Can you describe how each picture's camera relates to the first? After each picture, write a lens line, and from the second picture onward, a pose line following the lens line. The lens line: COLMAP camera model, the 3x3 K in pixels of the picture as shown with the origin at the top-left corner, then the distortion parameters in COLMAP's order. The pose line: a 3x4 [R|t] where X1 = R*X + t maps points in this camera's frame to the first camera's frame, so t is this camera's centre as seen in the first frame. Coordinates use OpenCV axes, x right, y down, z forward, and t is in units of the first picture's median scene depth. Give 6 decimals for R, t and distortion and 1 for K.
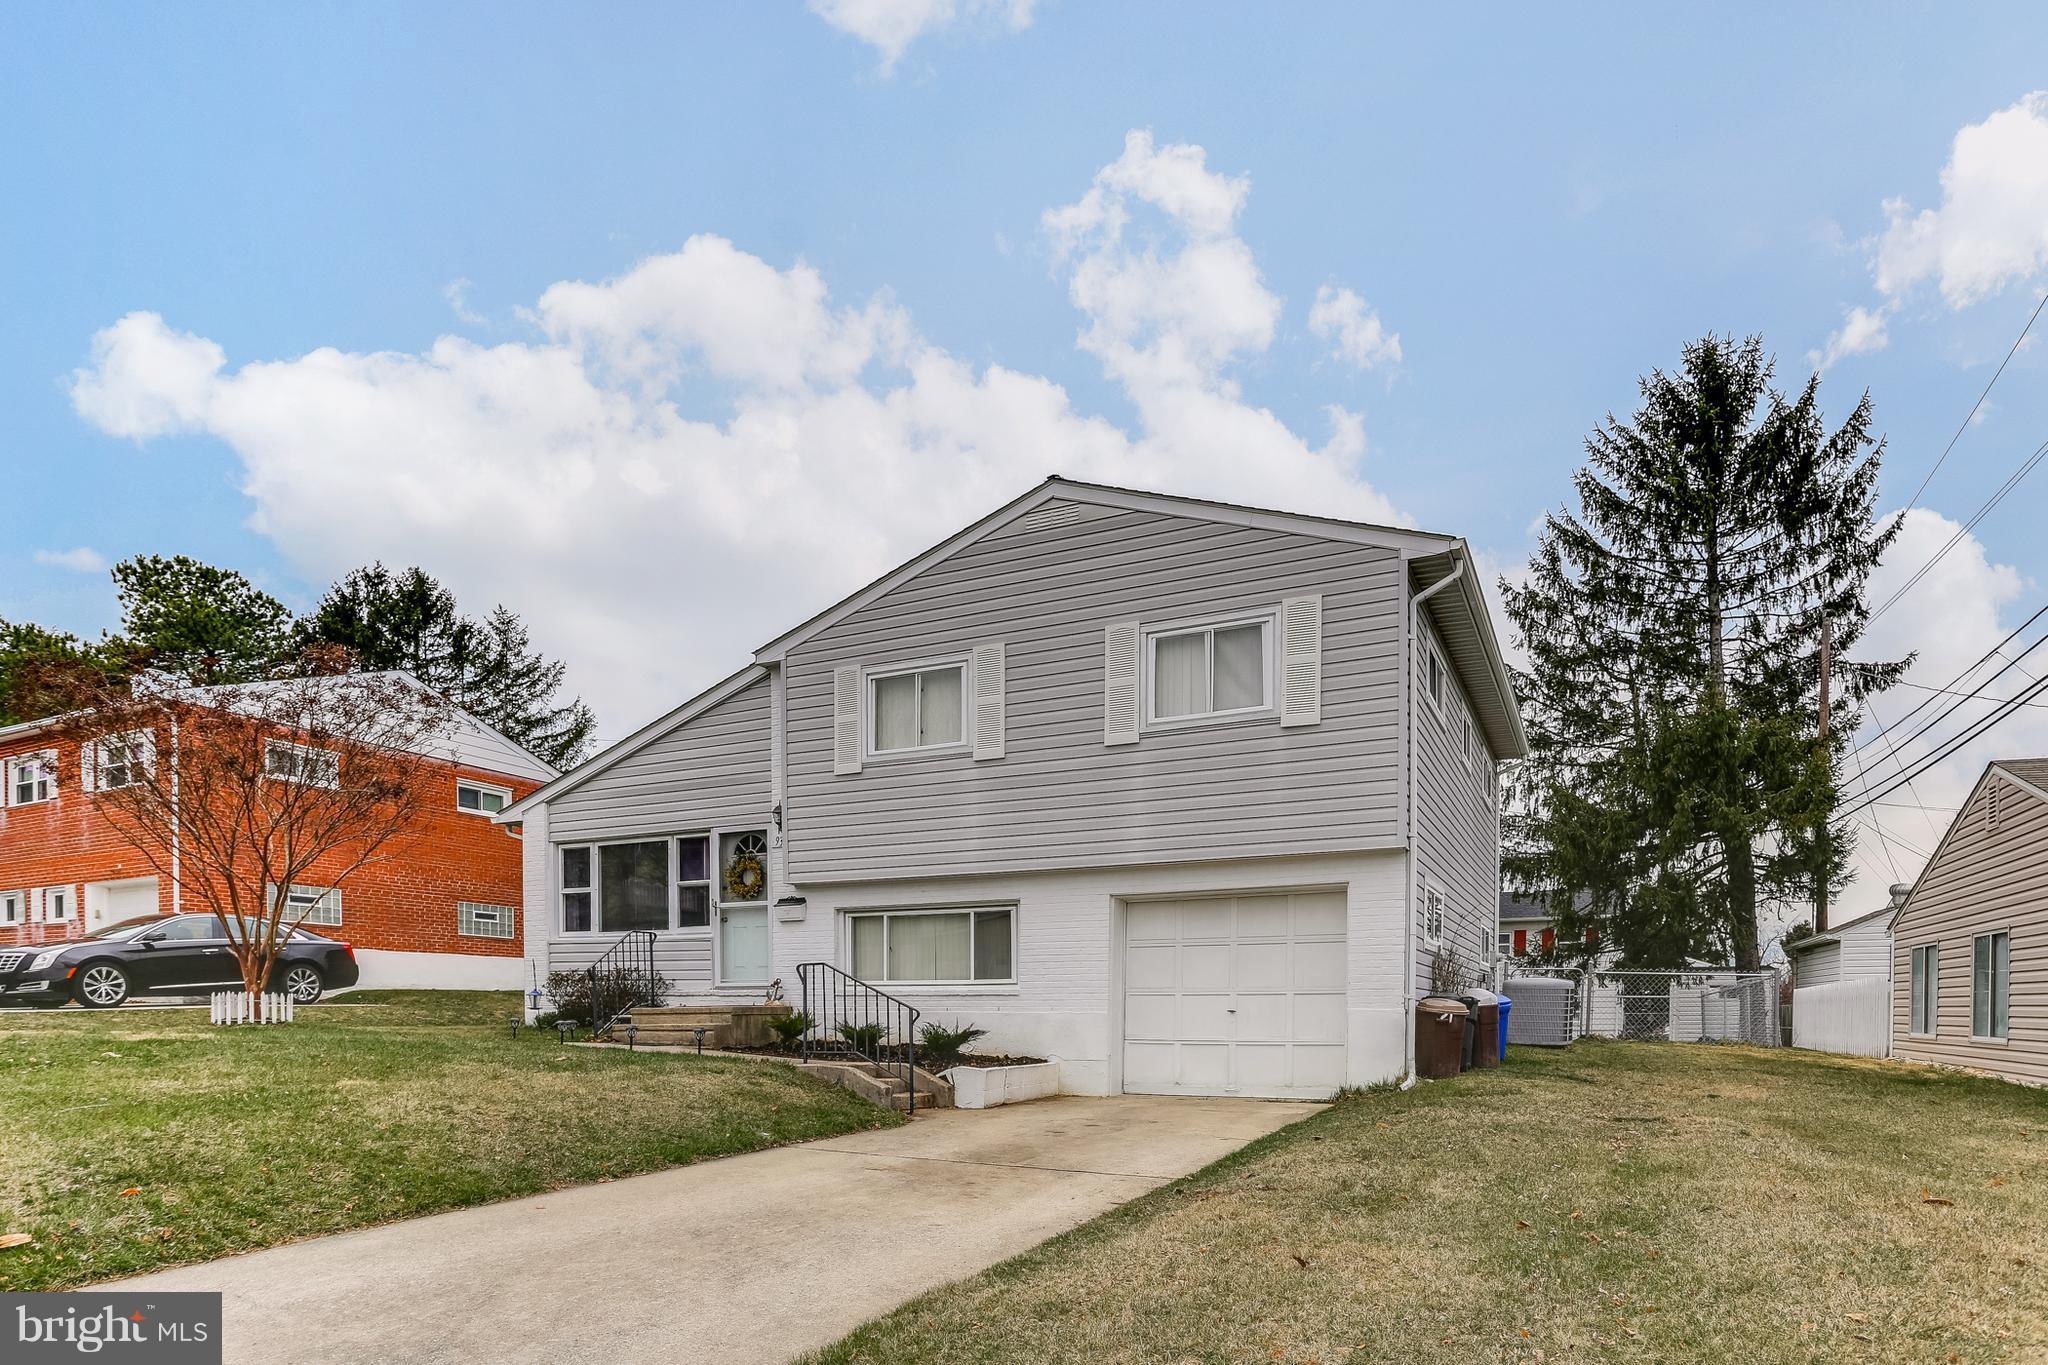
lens RADIAL K [[1214.5, 0, 1024.0], [0, 1214.5, 682.5], [0, 0, 1]] dist [-0.013705, -0.000476]
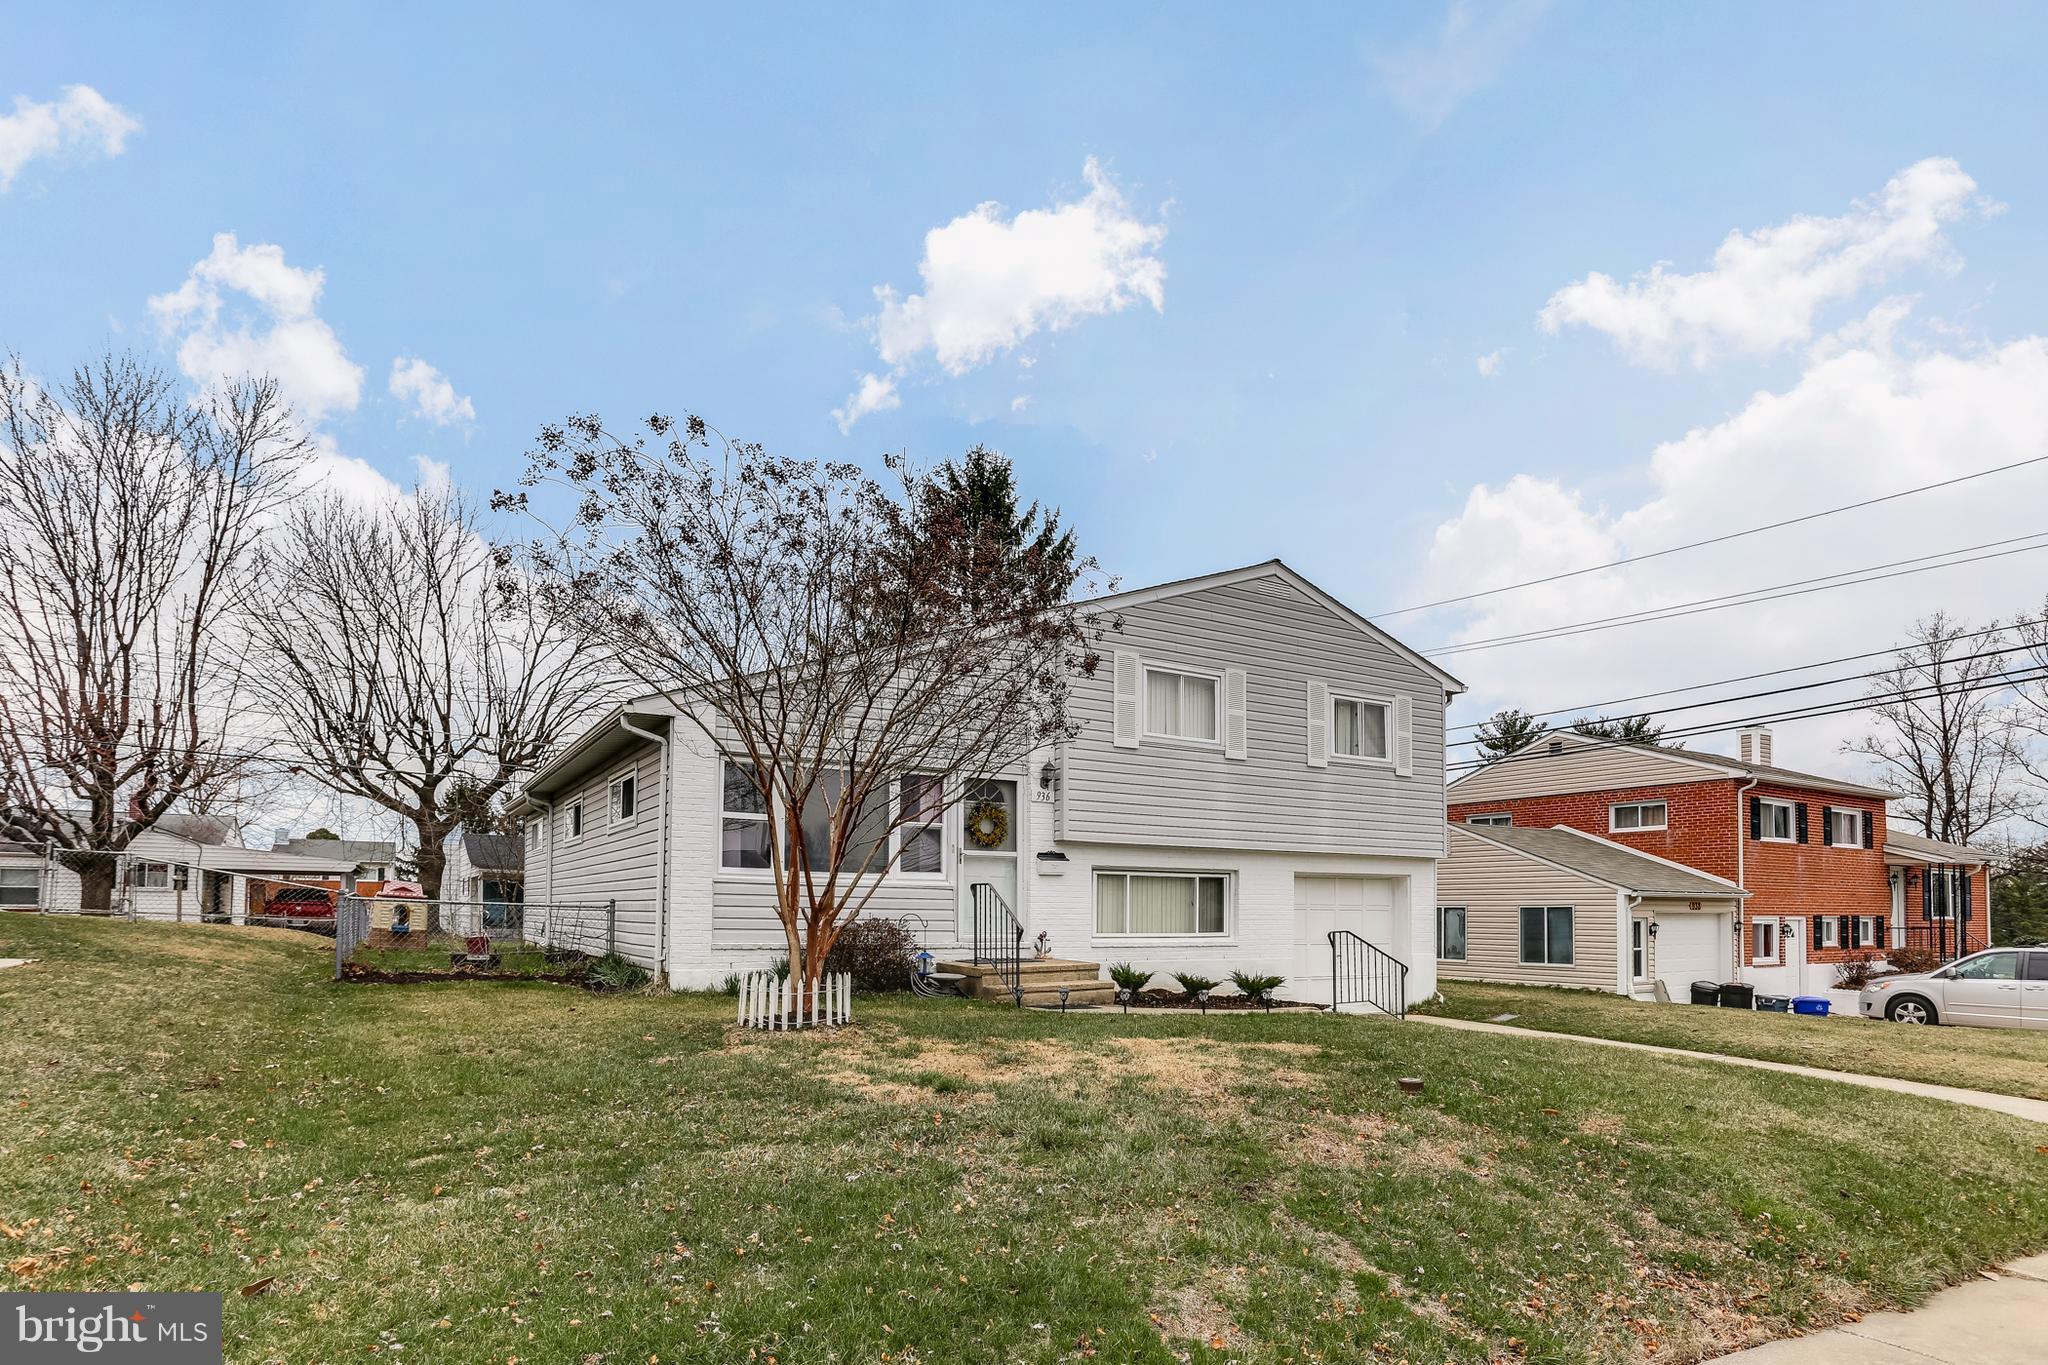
lens RADIAL K [[876.1, 0, 1032.9], [0, 876.1, 663.3], [0, 0, 1]] dist [-0.000735, -0.000081]
pose [[0.591401, 0.228234, 0.773405, -0.883046], [-0.215985, 0.968899, -0.120767, 0.122156], [-0.776914, -0.095622, 0.622303, 0.598580]]
